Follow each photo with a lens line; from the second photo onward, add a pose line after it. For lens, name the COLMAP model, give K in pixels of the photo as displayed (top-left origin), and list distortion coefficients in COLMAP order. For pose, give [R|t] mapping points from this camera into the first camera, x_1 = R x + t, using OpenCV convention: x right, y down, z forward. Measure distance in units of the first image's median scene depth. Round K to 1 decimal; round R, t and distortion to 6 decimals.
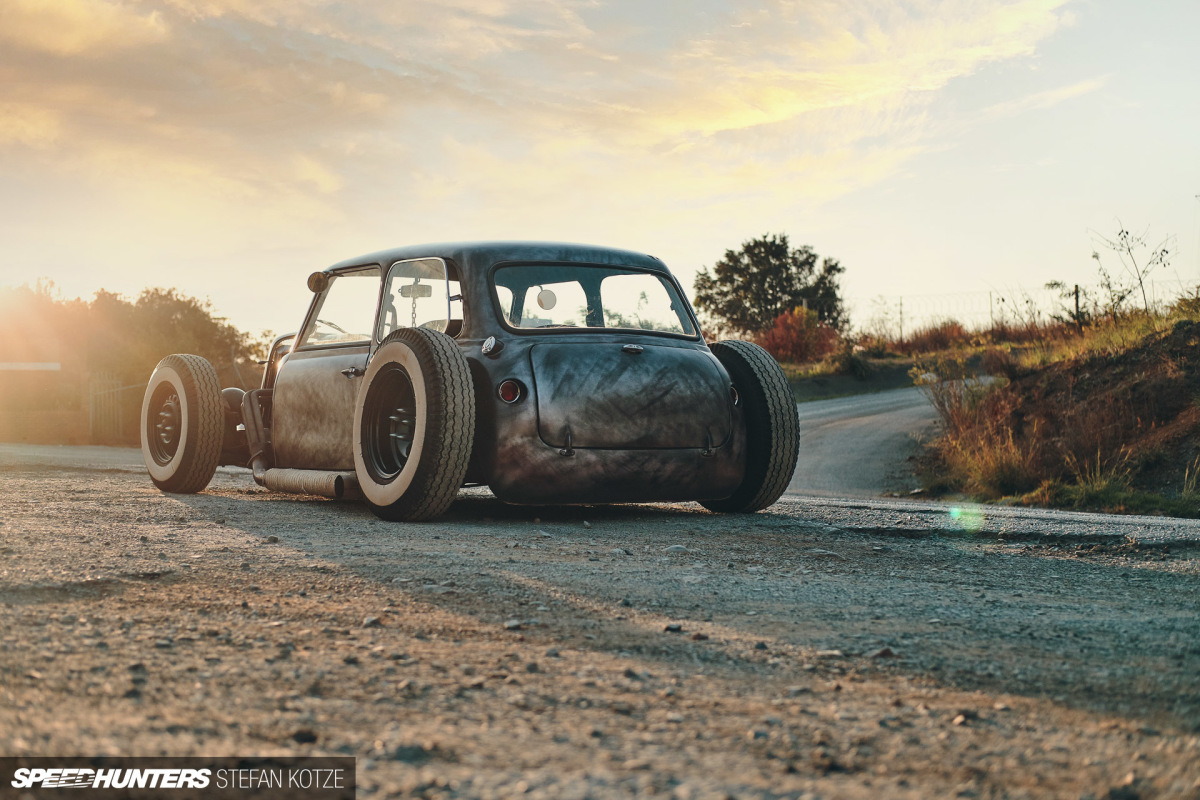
lens RADIAL K [[1898.5, 0, 592.7], [0, 1898.5, 406.0], [0, 0, 1]] dist [0.021959, 0.074459]
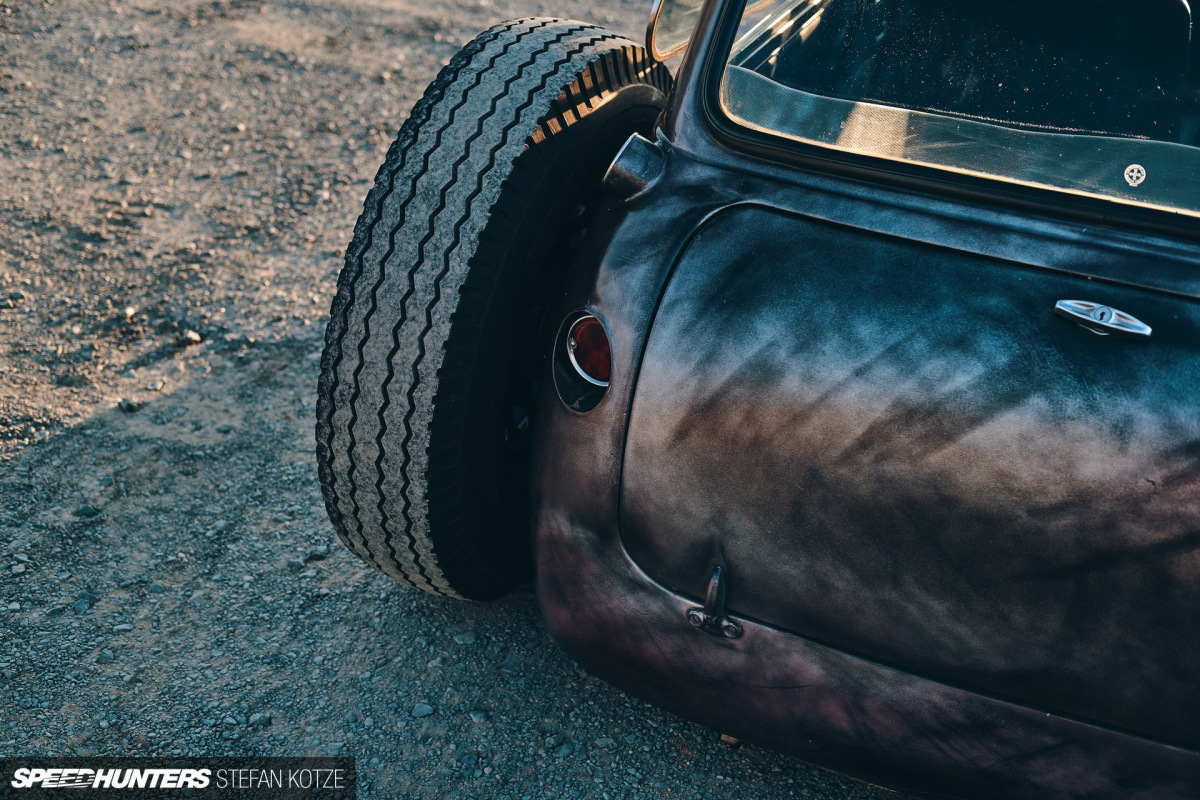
lens RADIAL K [[1898.5, 0, 592.7], [0, 1898.5, 406.0], [0, 0, 1]] dist [0.021959, 0.074459]
pose [[0.543426, 0.390641, -0.743026, 0.170415], [-0.029614, 0.893497, 0.448092, -0.127519], [0.838935, -0.221501, 0.497118, 0.848666]]
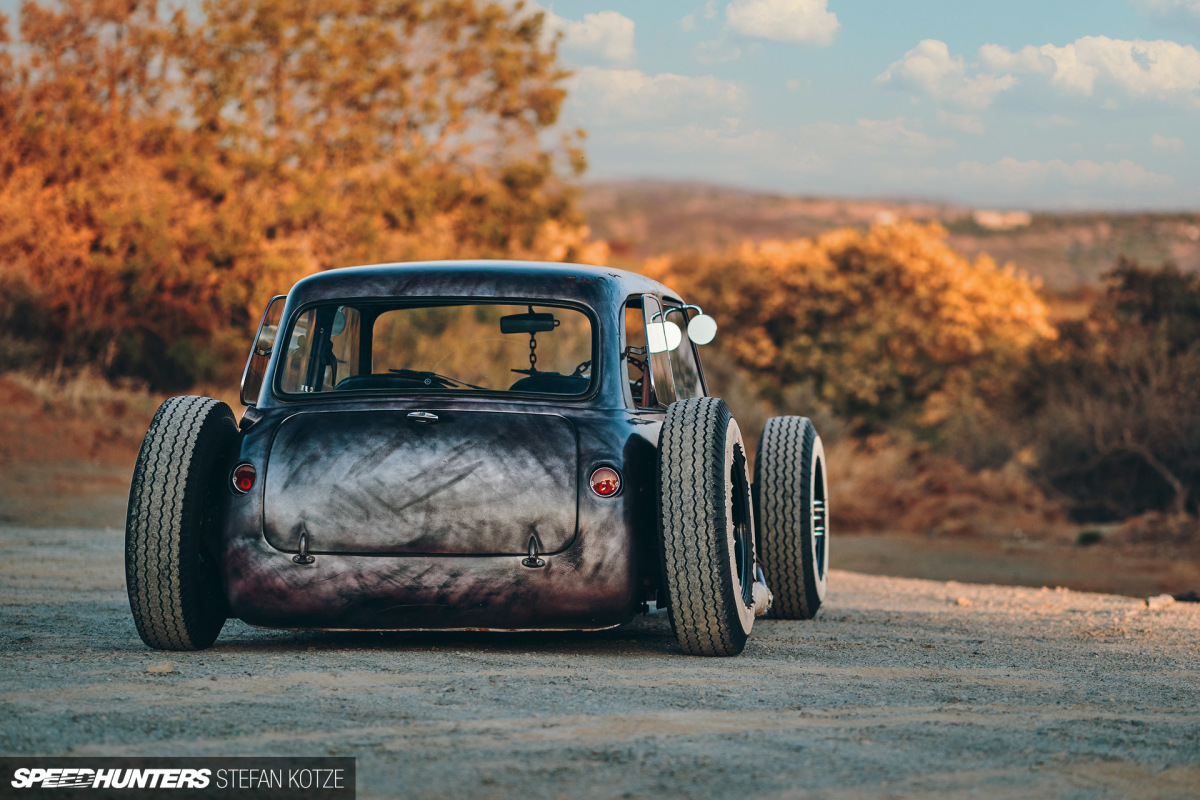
lens RADIAL K [[4748.3, 0, 600.0], [0, 4748.3, 400.0], [0, 0, 1]] dist [0.224260, -2.420518]
pose [[0.746936, -0.013041, -0.664768, 1.313109], [0.006644, 0.999904, -0.012151, -0.014708], [0.664863, 0.004660, 0.746951, -0.320784]]
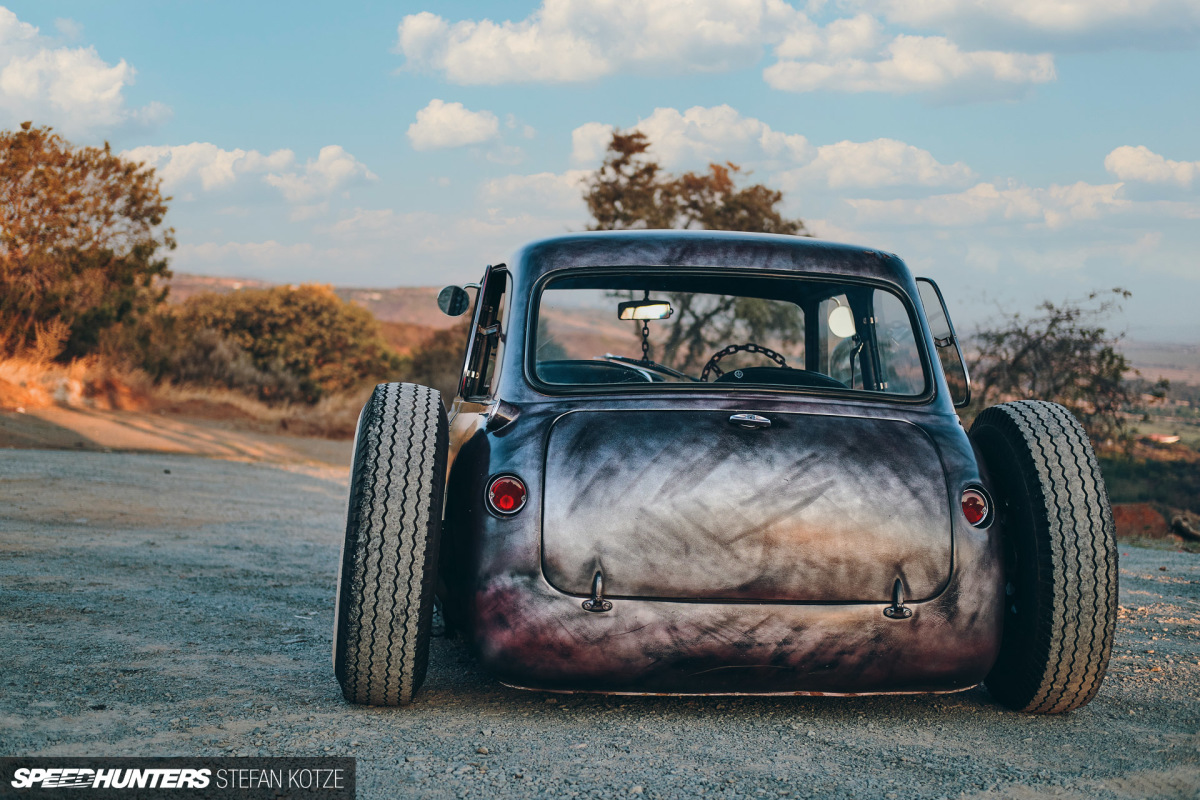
lens RADIAL K [[1898.5, 0, 592.7], [0, 1898.5, 406.0], [0, 0, 1]] dist [0.021959, 0.074459]
pose [[0.891719, 0.018213, -0.452223, 0.239527], [-0.016396, 0.999834, 0.007937, -0.039365], [0.452292, 0.000337, 0.891870, 0.490535]]
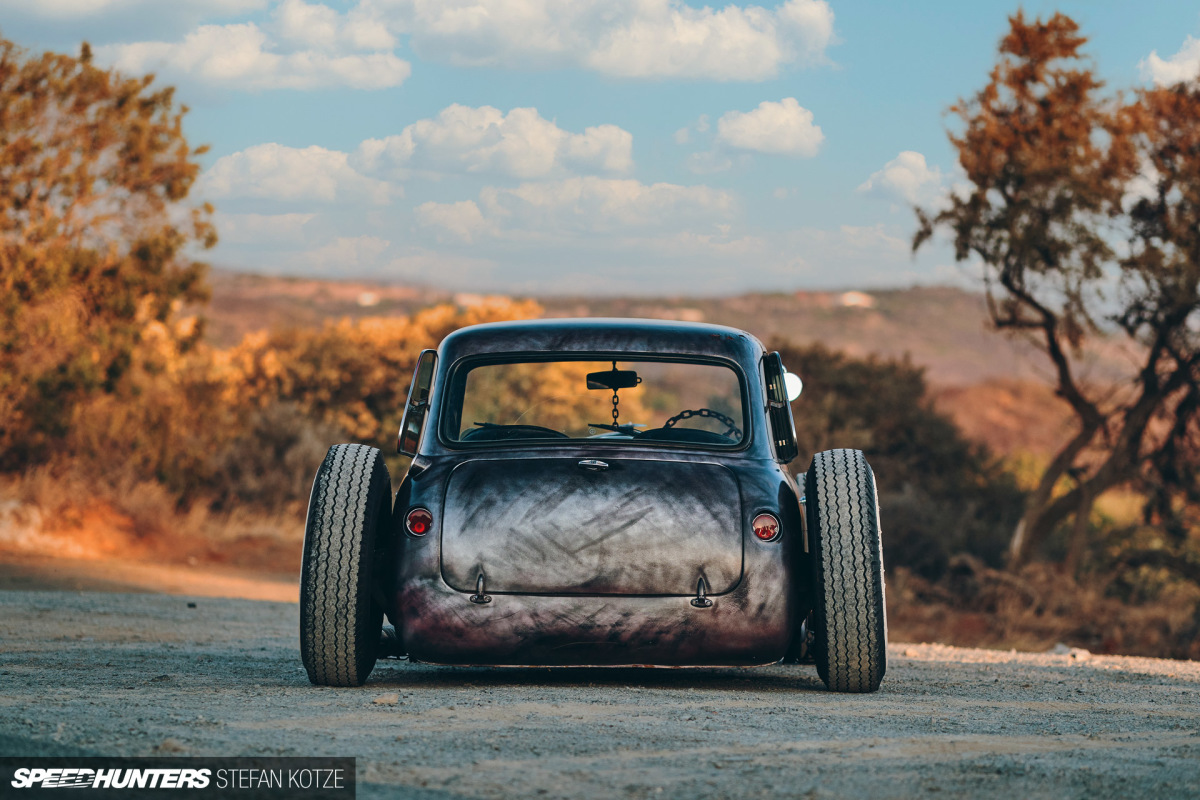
lens RADIAL K [[4748.3, 0, 600.0], [0, 4748.3, 400.0], [0, 0, 1]] dist [0.224260, -2.420518]
pose [[0.820632, -0.017127, -0.571201, 1.150378], [0.000732, 0.999581, -0.028920, -0.001047], [0.571457, 0.023315, 0.820301, -0.590466]]
